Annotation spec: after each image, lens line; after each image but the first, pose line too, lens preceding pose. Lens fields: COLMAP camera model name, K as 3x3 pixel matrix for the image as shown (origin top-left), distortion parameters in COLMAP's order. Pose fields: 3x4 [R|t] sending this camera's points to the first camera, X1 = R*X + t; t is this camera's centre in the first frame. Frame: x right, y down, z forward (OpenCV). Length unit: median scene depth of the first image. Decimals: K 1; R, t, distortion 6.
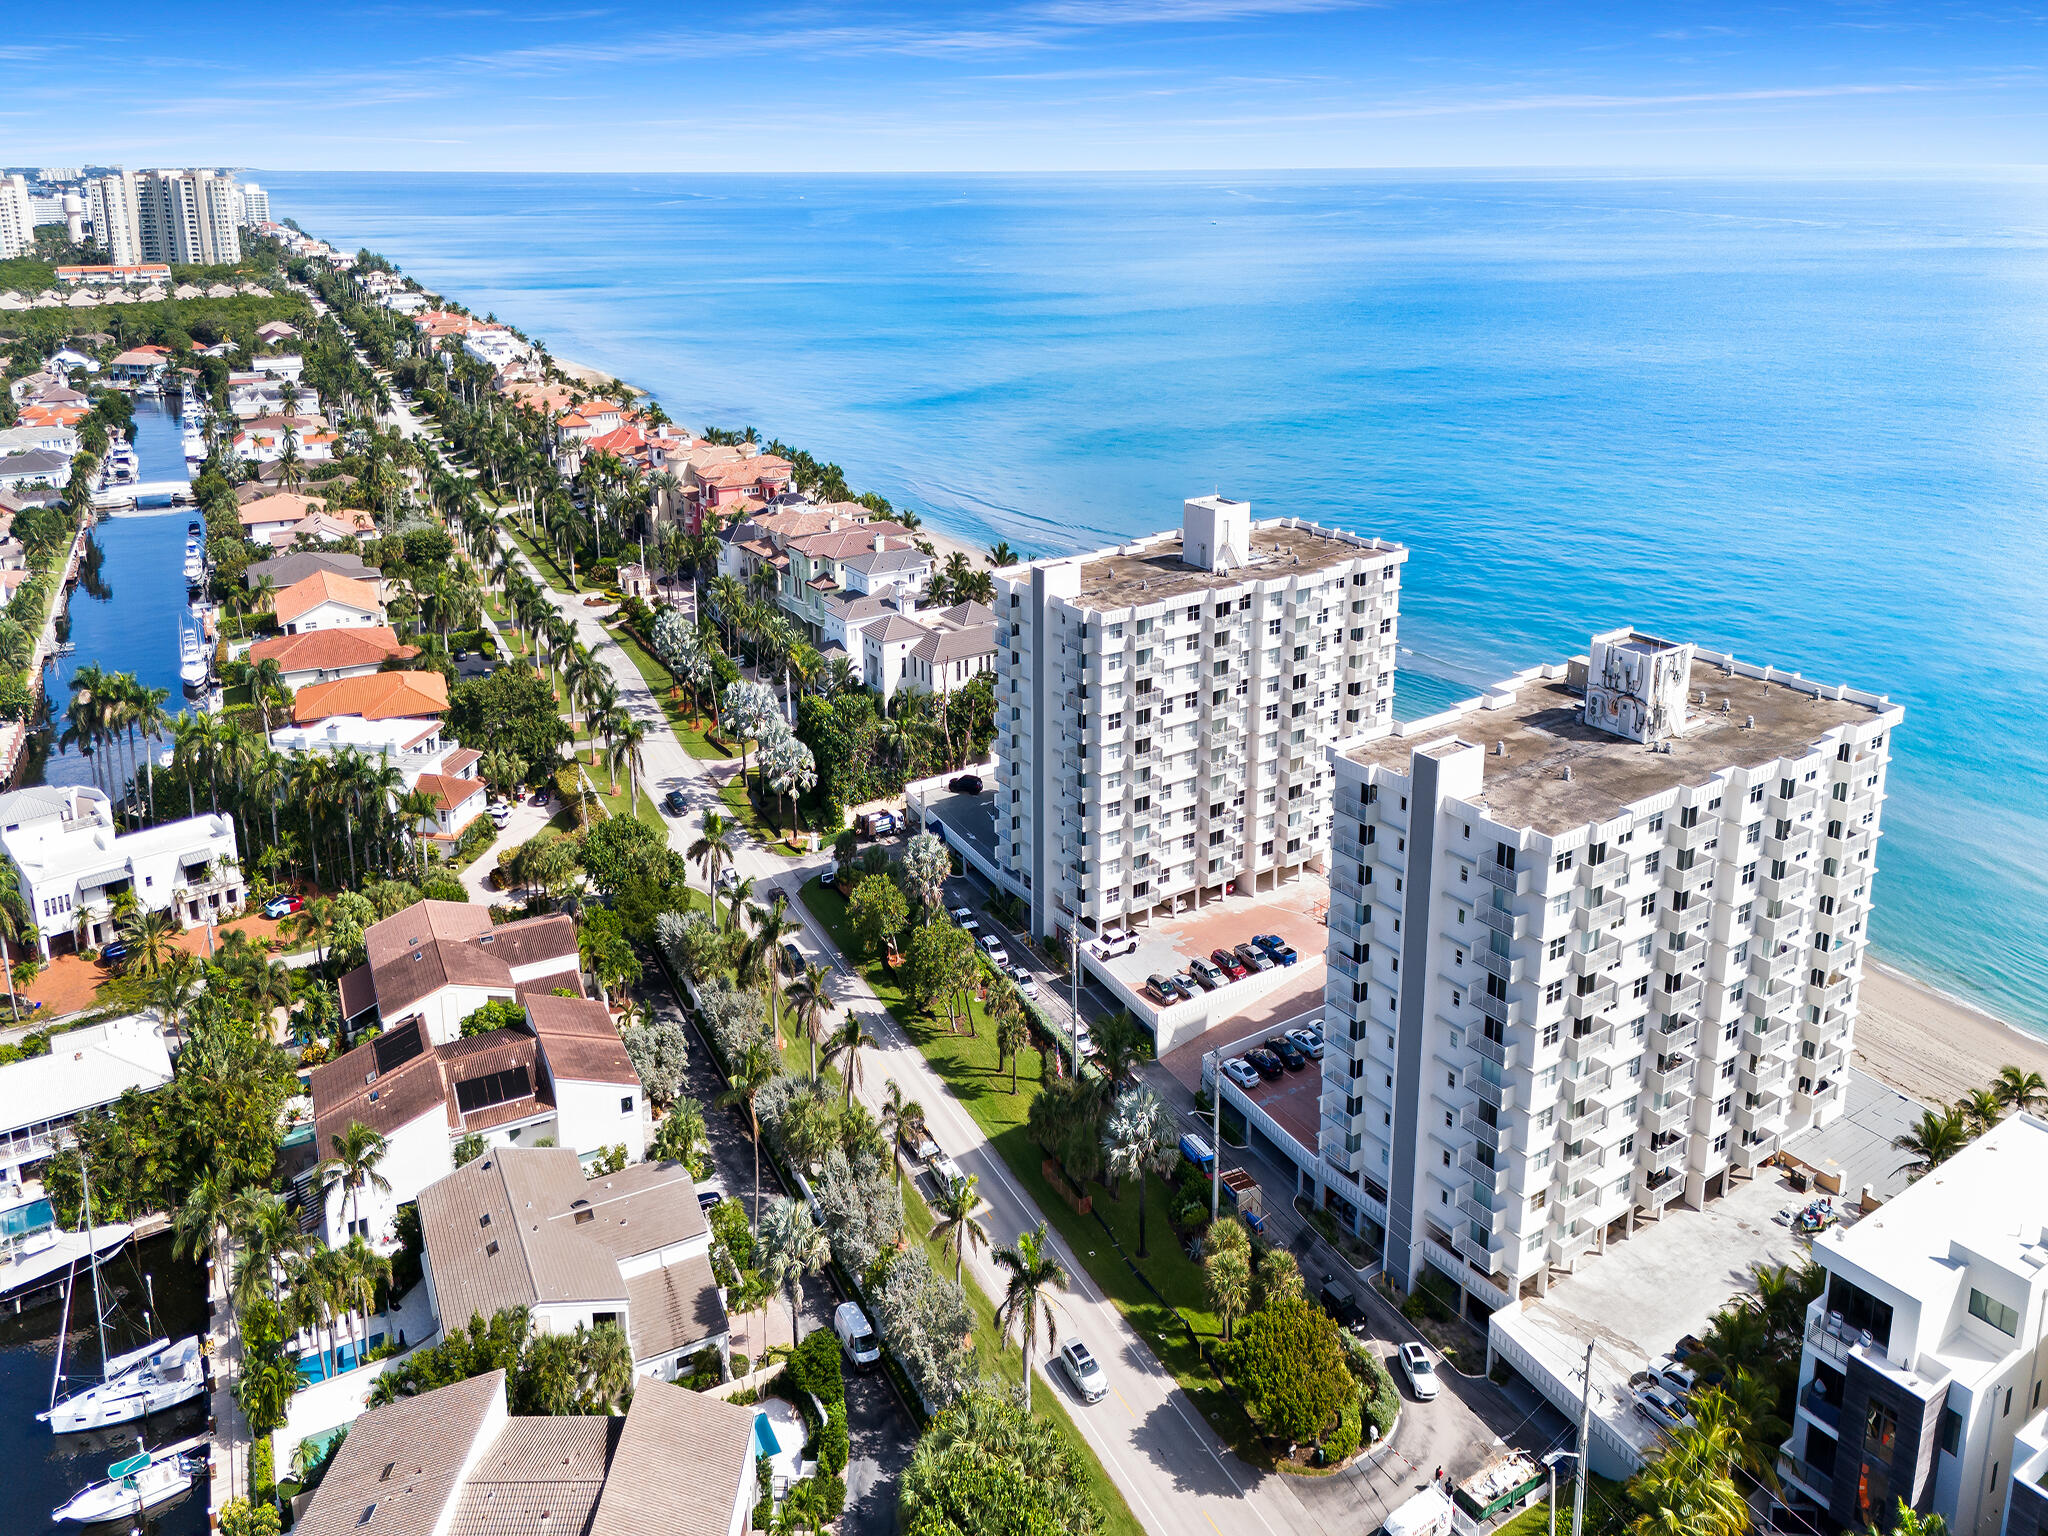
lens RADIAL K [[1526.0, 0, 1024.0], [0, 1526.0, 768.0], [0, 0, 1]] dist [0.102834, -0.113017]
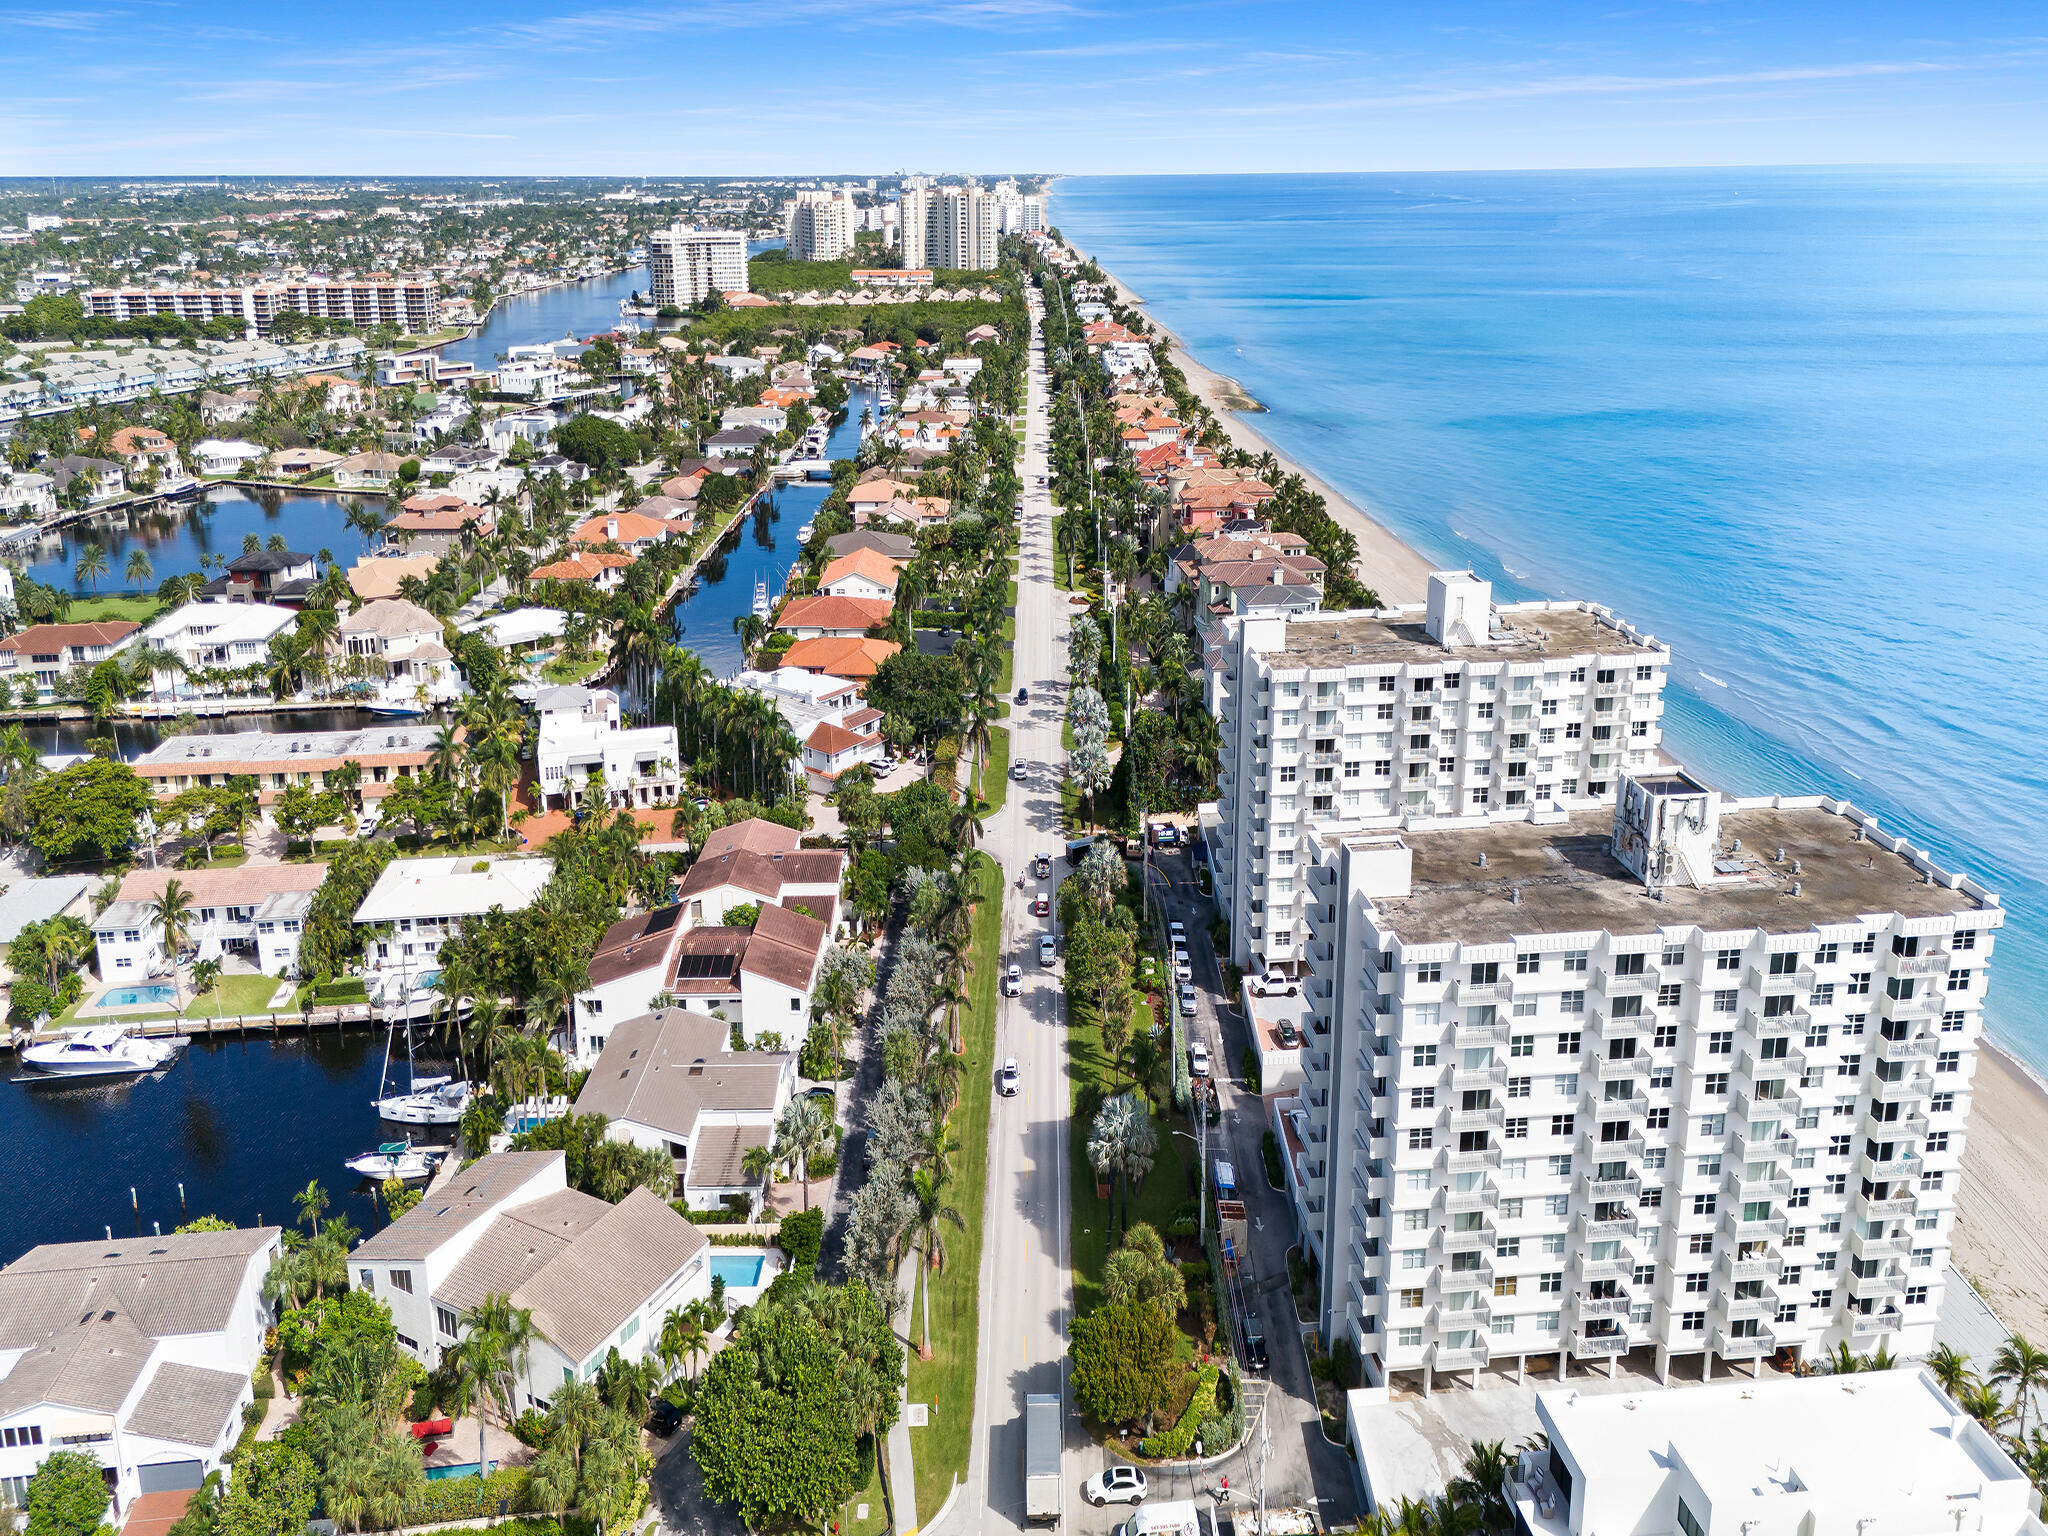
lens RADIAL K [[1555.4, 0, 1026.9], [0, 1555.4, 796.2], [0, 0, 1]] dist [0.063382, -0.037100]
pose [[0.872622, 0.181306, -0.453496, 0.368395], [-0.172849, 0.983092, 0.060439, -0.046579], [0.456786, 0.025646, 0.889207, -0.033235]]
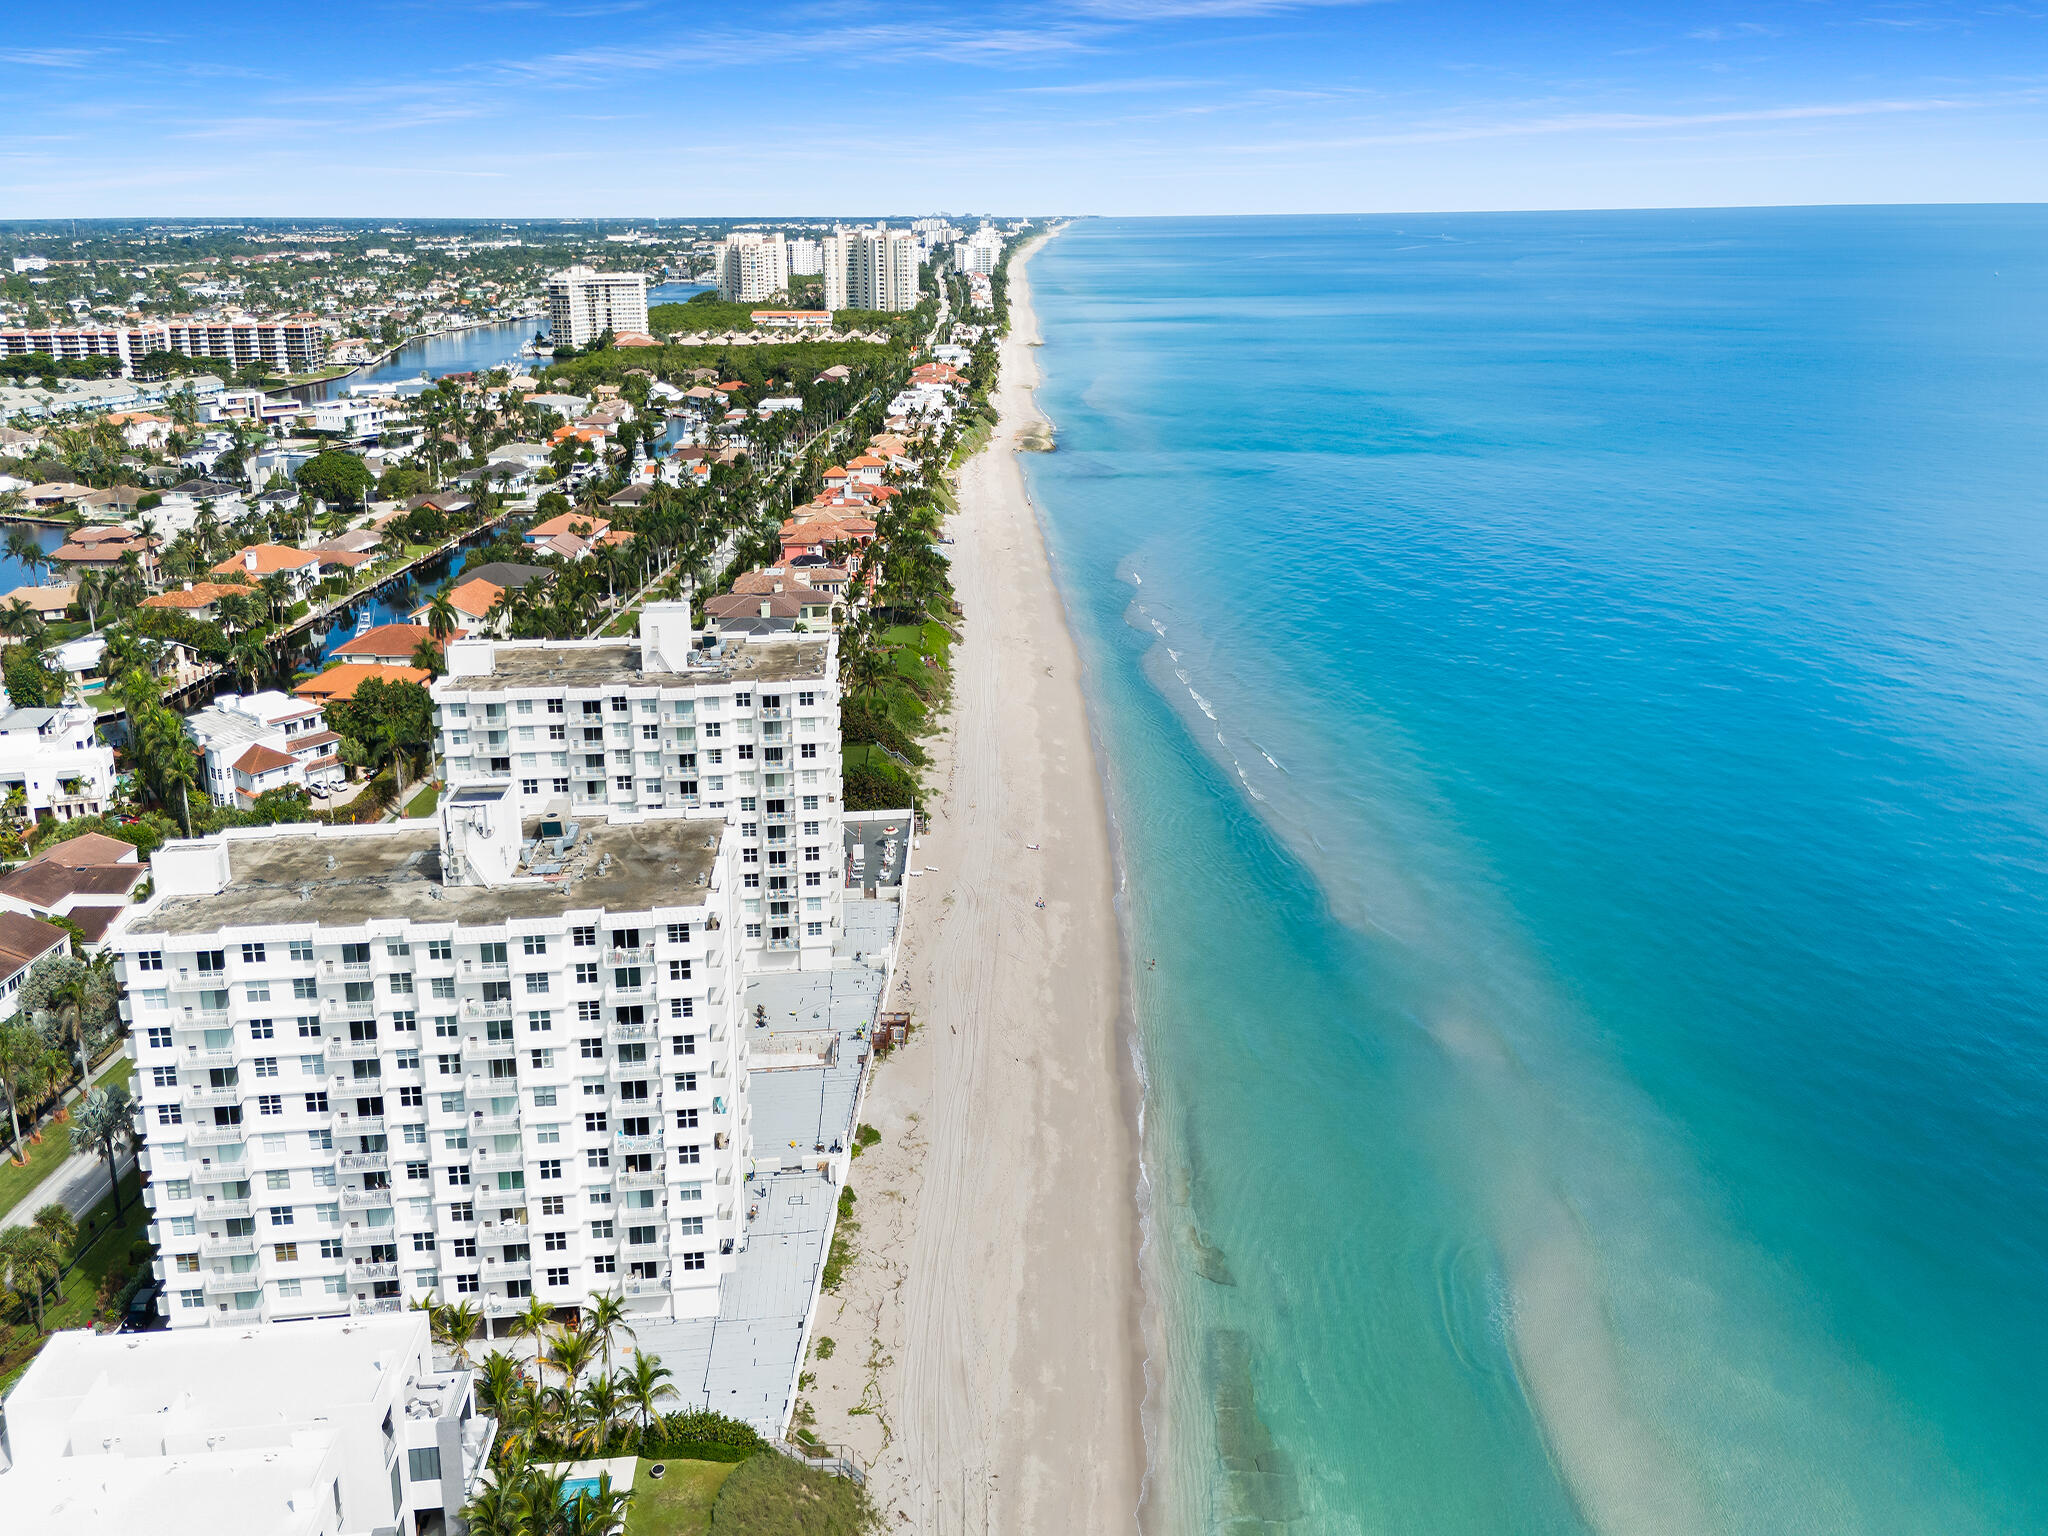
lens RADIAL K [[1549.9, 0, 1003.5], [0, 1549.9, 816.2], [0, 0, 1]] dist [0.089368, -0.071446]
pose [[0.858780, 0.182777, -0.478634, 0.887021], [-0.178828, 0.982382, 0.054285, -0.134921], [0.480123, 0.038974, 0.876335, 0.173923]]
